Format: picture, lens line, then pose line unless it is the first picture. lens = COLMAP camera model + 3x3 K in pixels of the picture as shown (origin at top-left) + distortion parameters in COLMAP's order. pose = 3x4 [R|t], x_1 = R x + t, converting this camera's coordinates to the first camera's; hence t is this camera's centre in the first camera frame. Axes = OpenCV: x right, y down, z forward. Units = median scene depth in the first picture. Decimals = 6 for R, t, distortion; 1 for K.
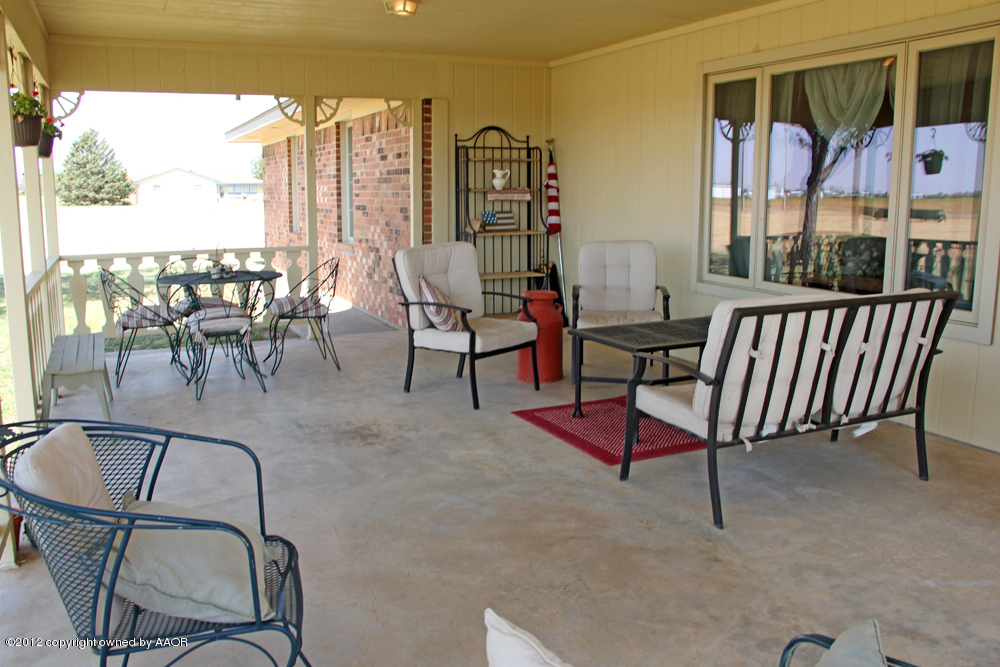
lens RADIAL K [[870.1, 0, 504.9], [0, 870.1, 331.7], [0, 0, 1]] dist [-0.133819, 0.069380]
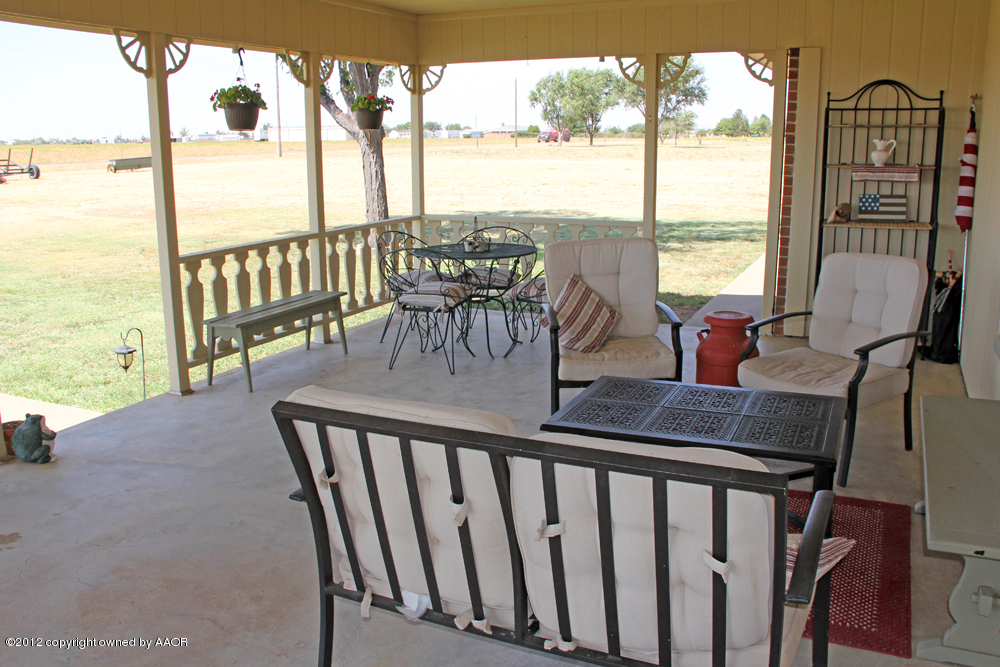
lens RADIAL K [[870.1, 0, 504.3], [0, 870.1, 331.7], [0, 0, 1]] dist [-0.133819, 0.069380]
pose [[0.662822, 0.151918, -0.733204, 0.333997], [-0.117876, 0.988163, 0.098184, -0.056948], [0.739441, 0.021349, 0.672883, 0.279013]]
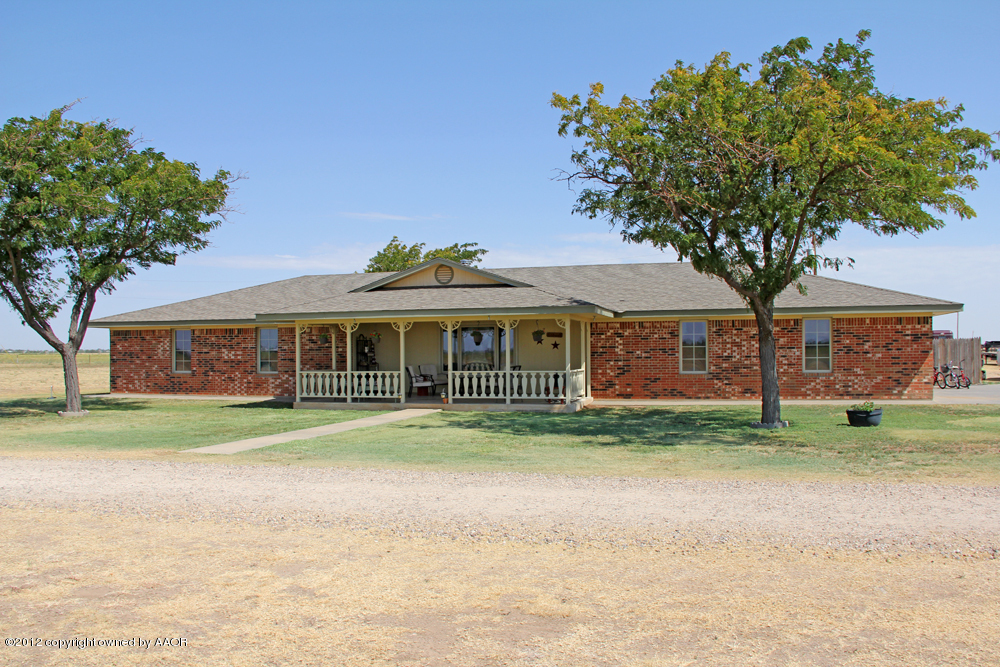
lens RADIAL K [[870.1, 0, 508.3], [0, 870.1, 328.0], [0, 0, 1]] dist [-0.133819, 0.069380]
pose [[0.614664, 0.021242, 0.788503, -2.381639], [0.134400, 0.982199, -0.131230, 0.266648], [-0.777255, 0.186637, 0.600867, -1.527013]]
